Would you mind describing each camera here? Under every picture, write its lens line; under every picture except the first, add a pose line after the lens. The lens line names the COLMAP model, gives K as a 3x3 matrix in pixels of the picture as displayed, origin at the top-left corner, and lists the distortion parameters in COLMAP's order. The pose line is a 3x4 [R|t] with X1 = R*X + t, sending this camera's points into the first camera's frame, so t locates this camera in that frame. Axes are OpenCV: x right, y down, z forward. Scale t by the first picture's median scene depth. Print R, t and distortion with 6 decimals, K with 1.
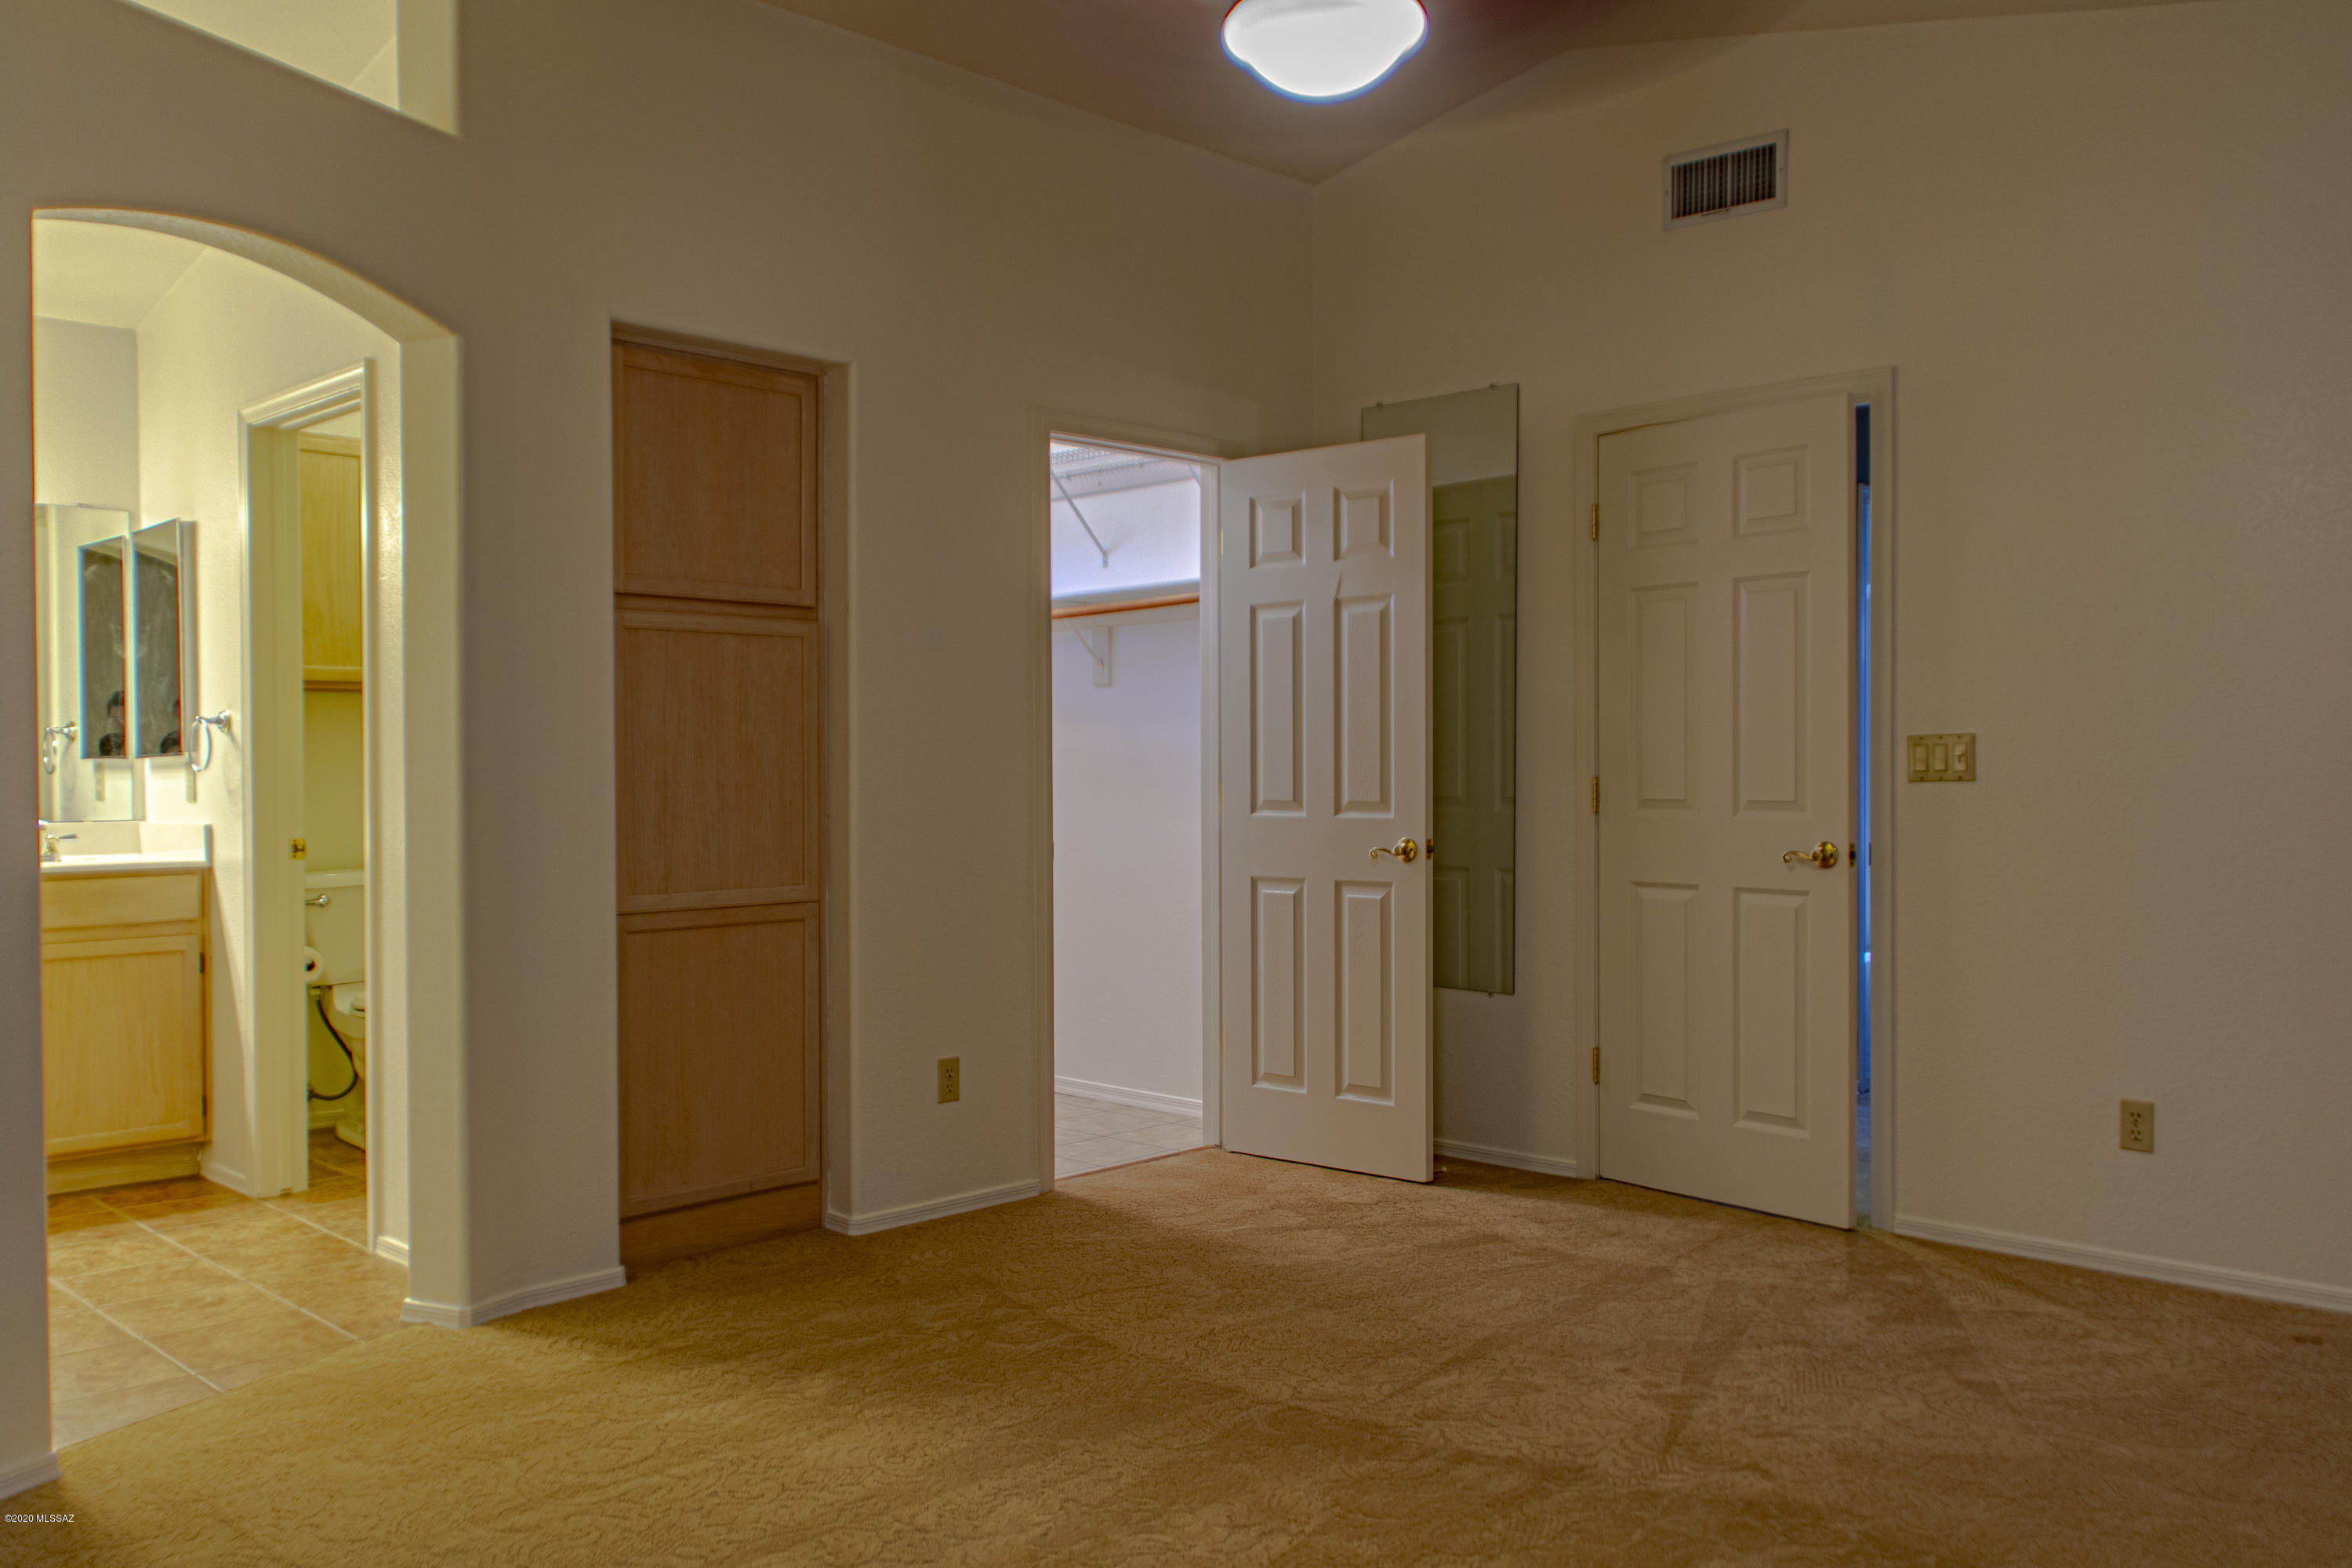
lens RADIAL K [[1924.6, 0, 1168.7], [0, 1924.6, 793.4], [0, 0, 1]] dist [0.011453, -0.002882]
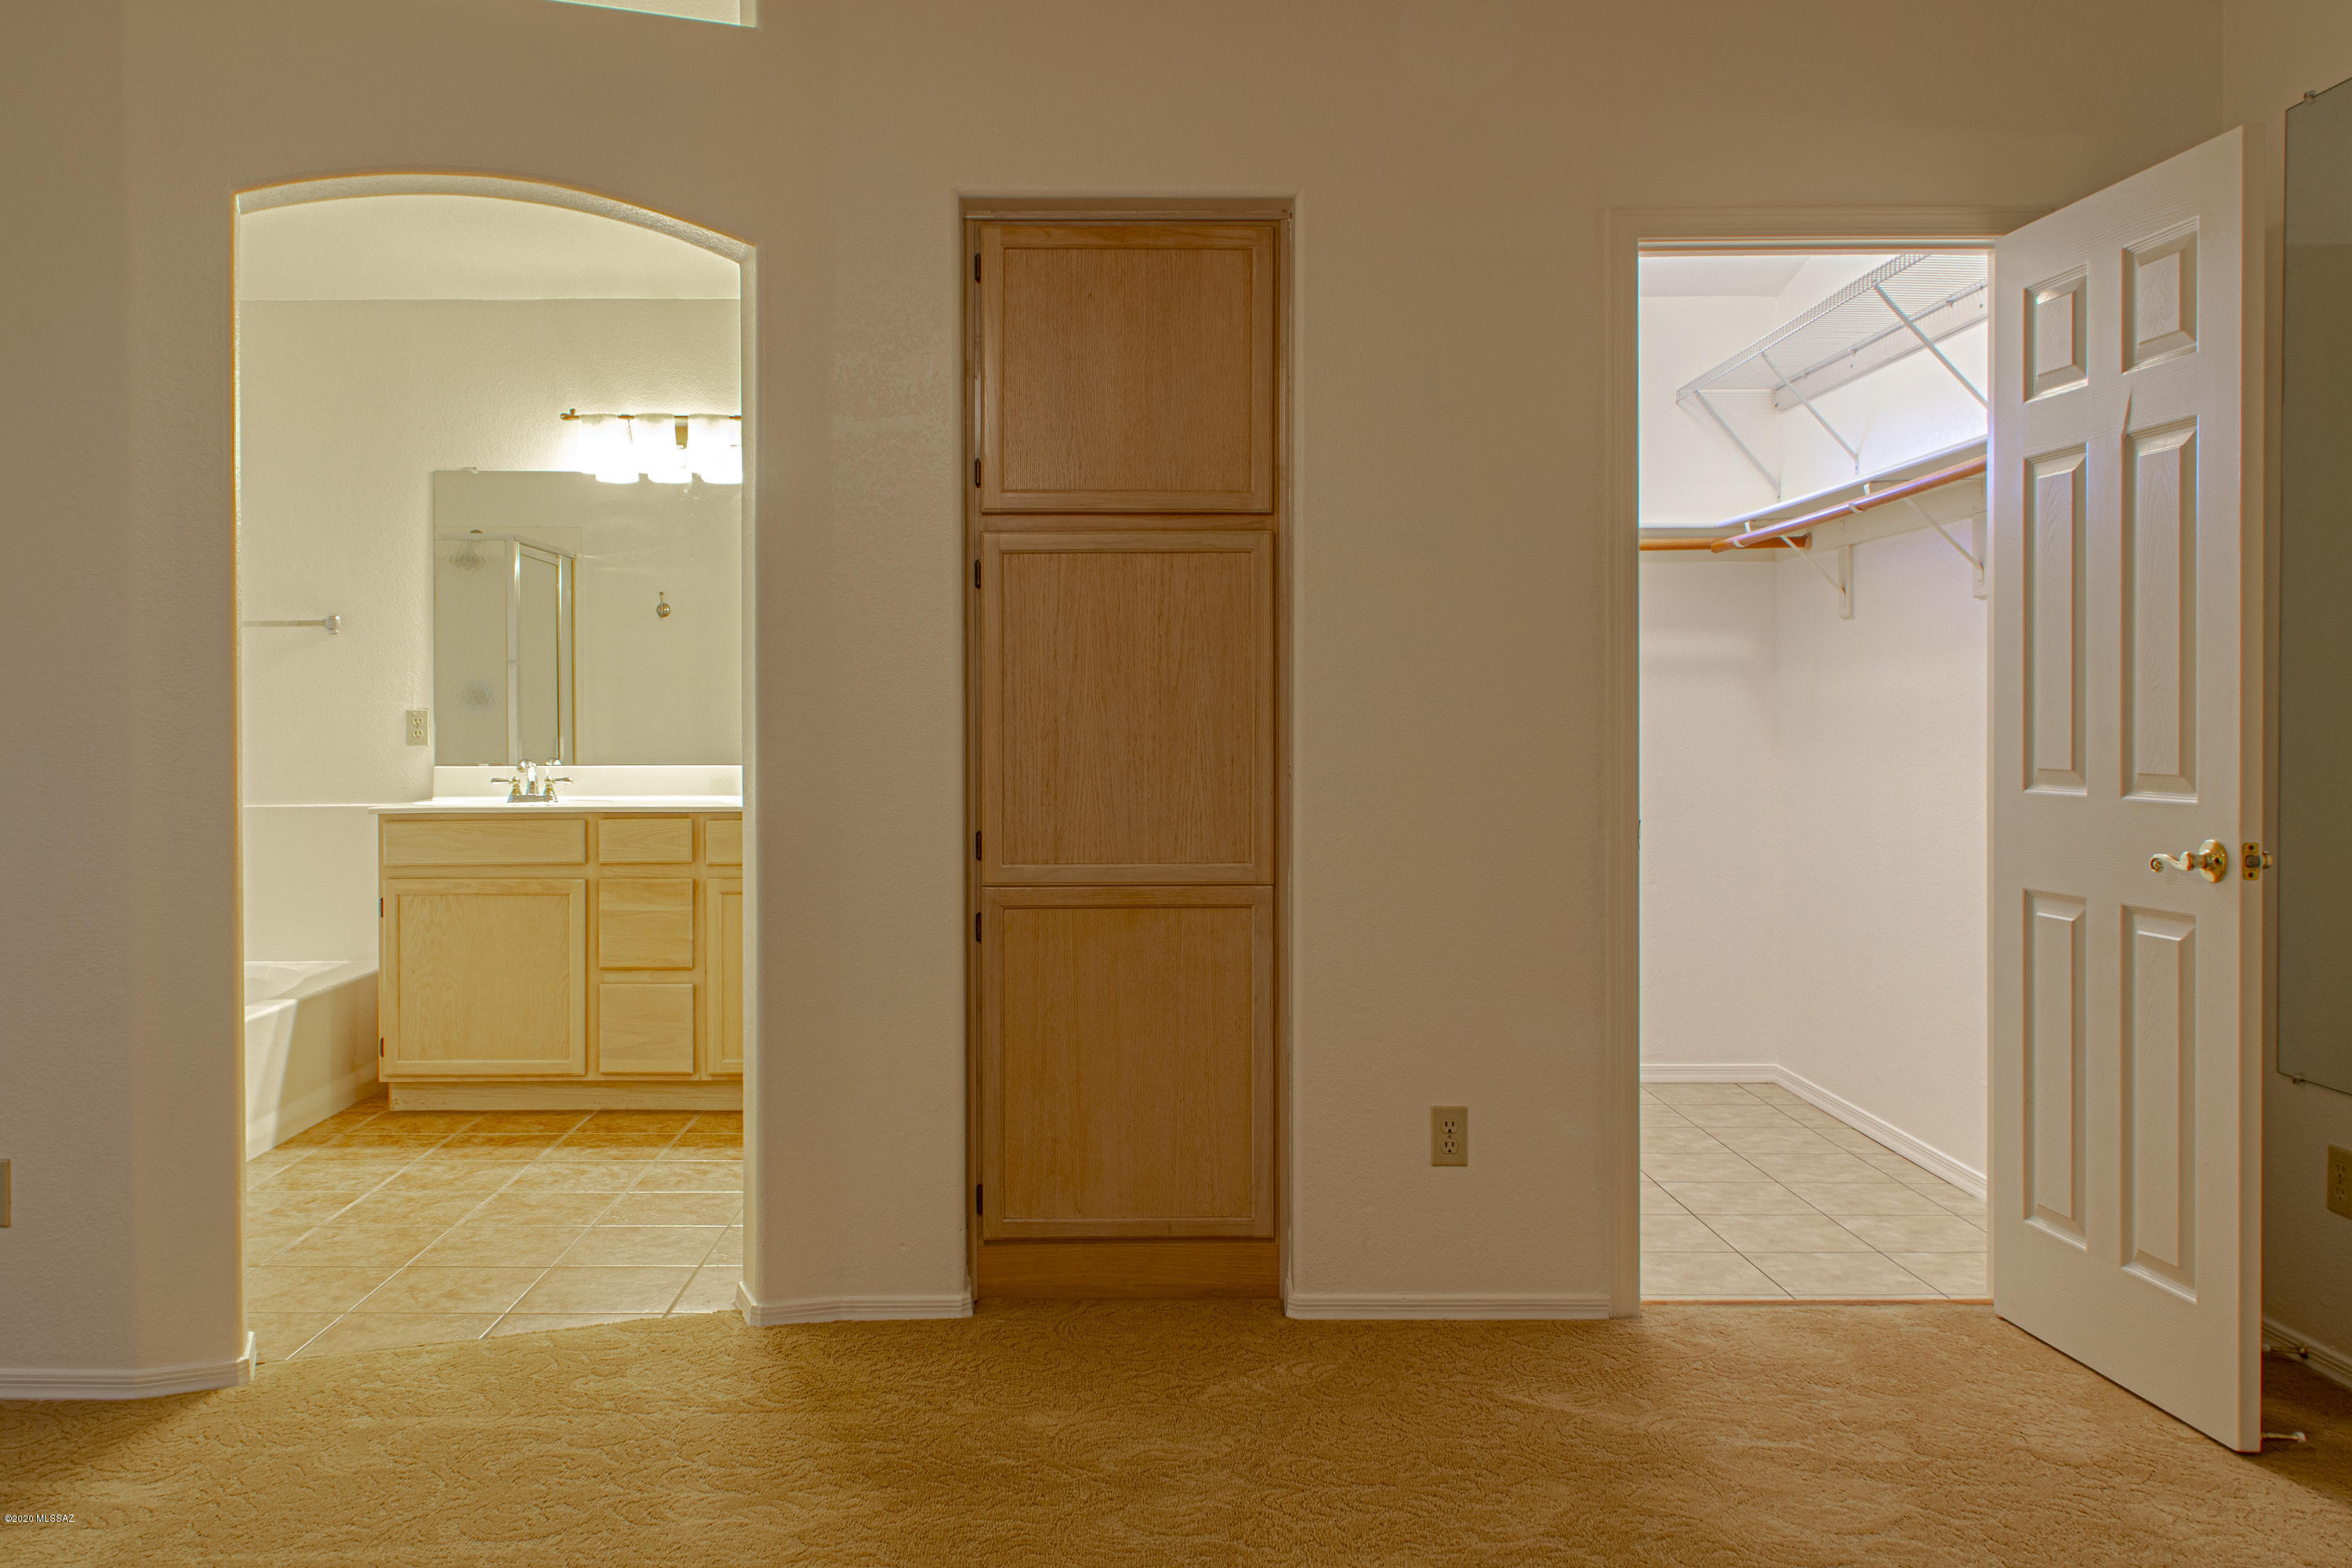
lens RADIAL K [[1939.1, 0, 1047.9], [0, 1939.1, 725.8], [0, 0, 1]] dist [0.018080, -0.010782]
pose [[0.692825, 0.005208, -0.721087, 0.314730], [-0.010990, 0.999934, -0.003338, -0.004943], [0.721022, 0.010237, 0.692836, 0.365769]]
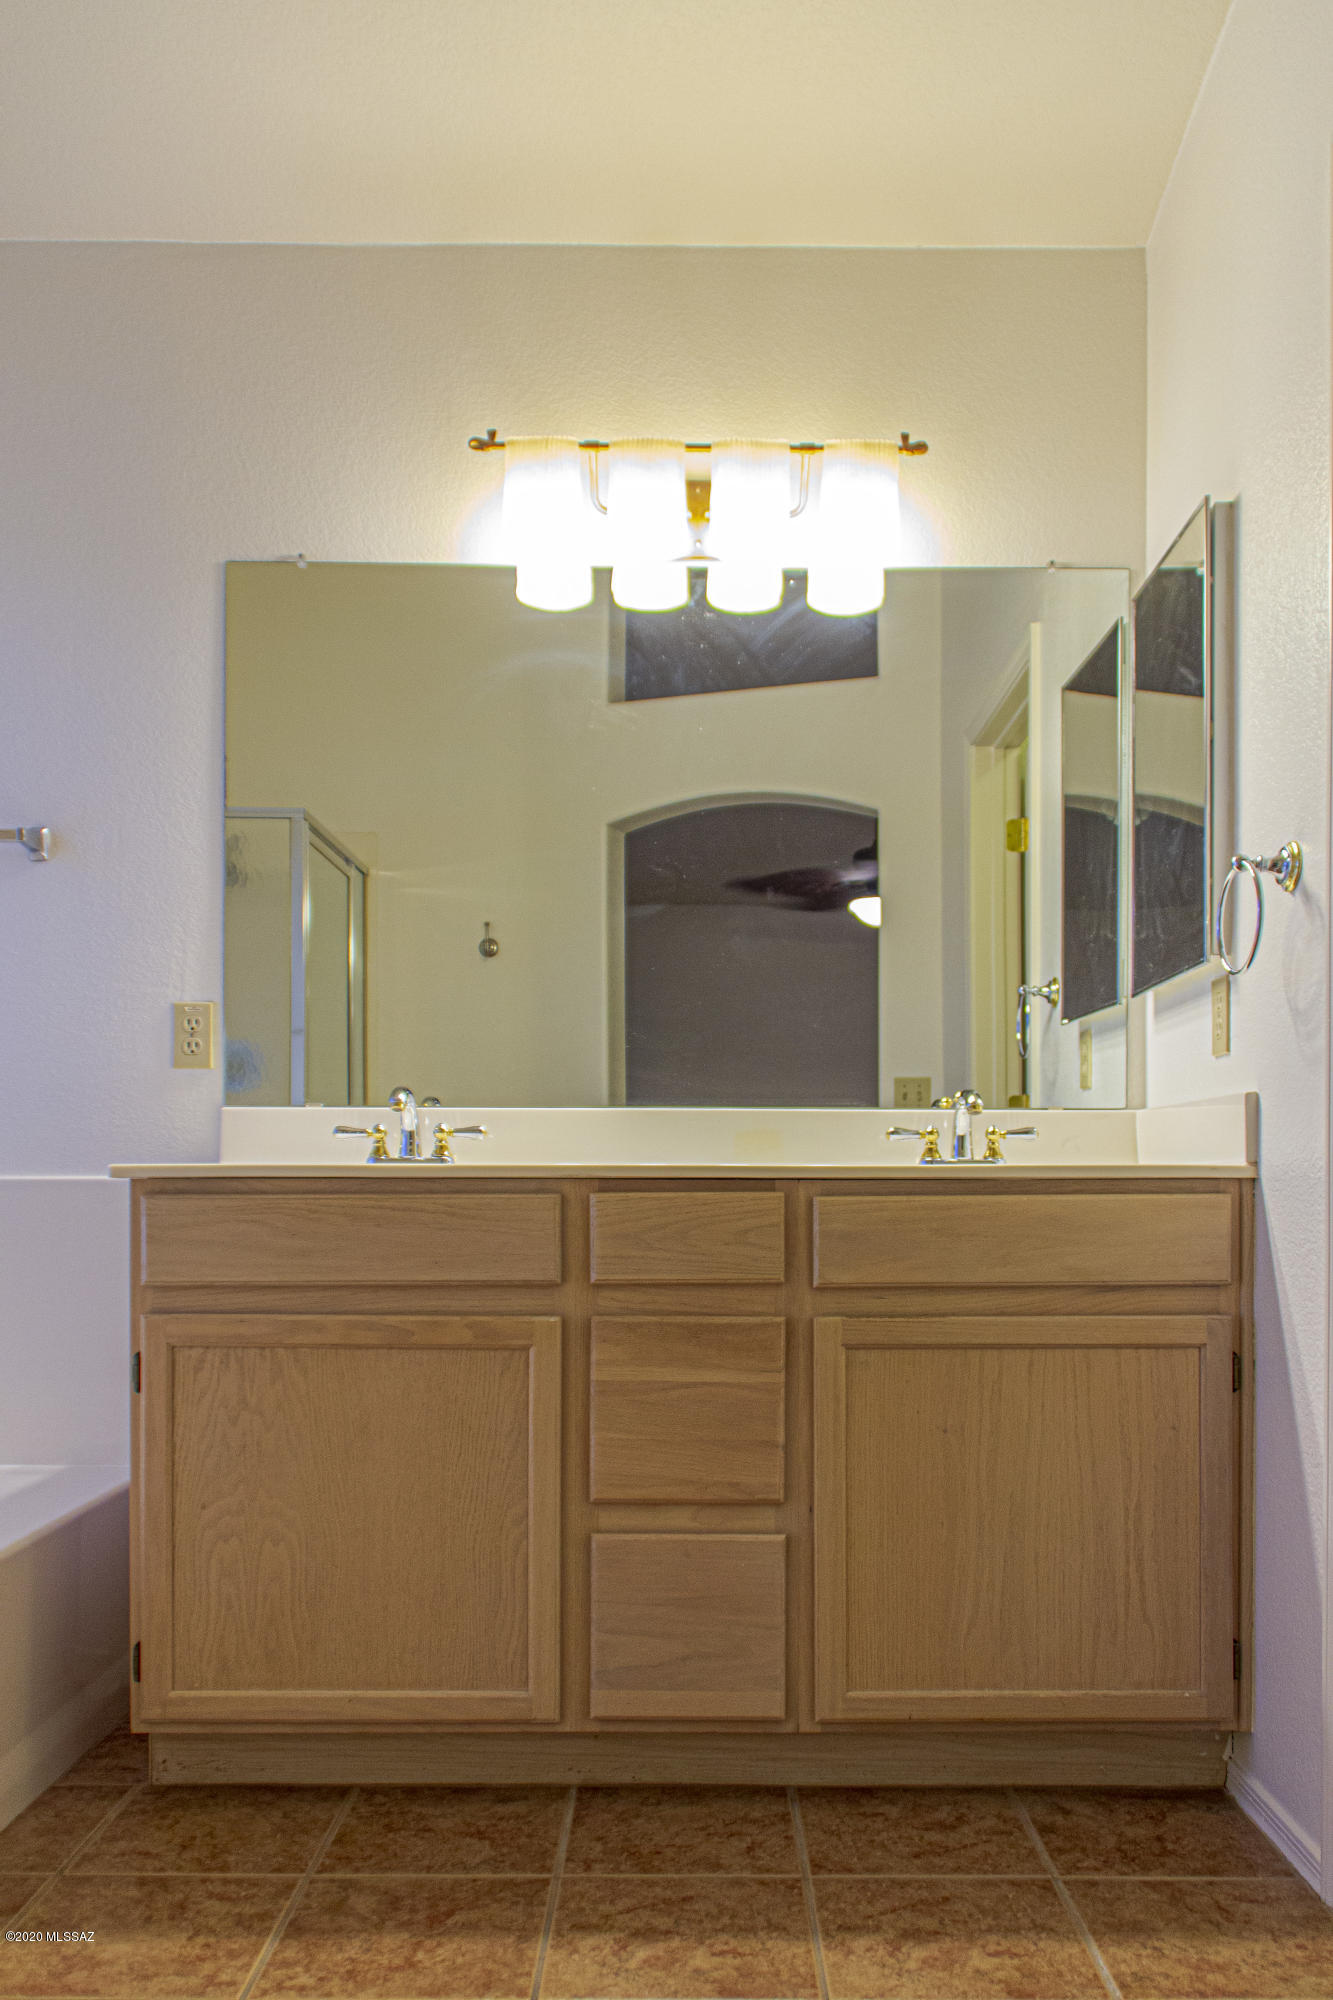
lens RADIAL K [[1669.1, 0, 676.8], [0, 1669.1, 1189.1], [0, 0, 1]] dist [0.005470, 0.000167]
pose [[0.705502, 0.010616, -0.708628, -0.322880], [-0.016253, 0.999867, -0.001202, 0.047224], [0.708521, 0.012365, 0.705581, 0.643205]]
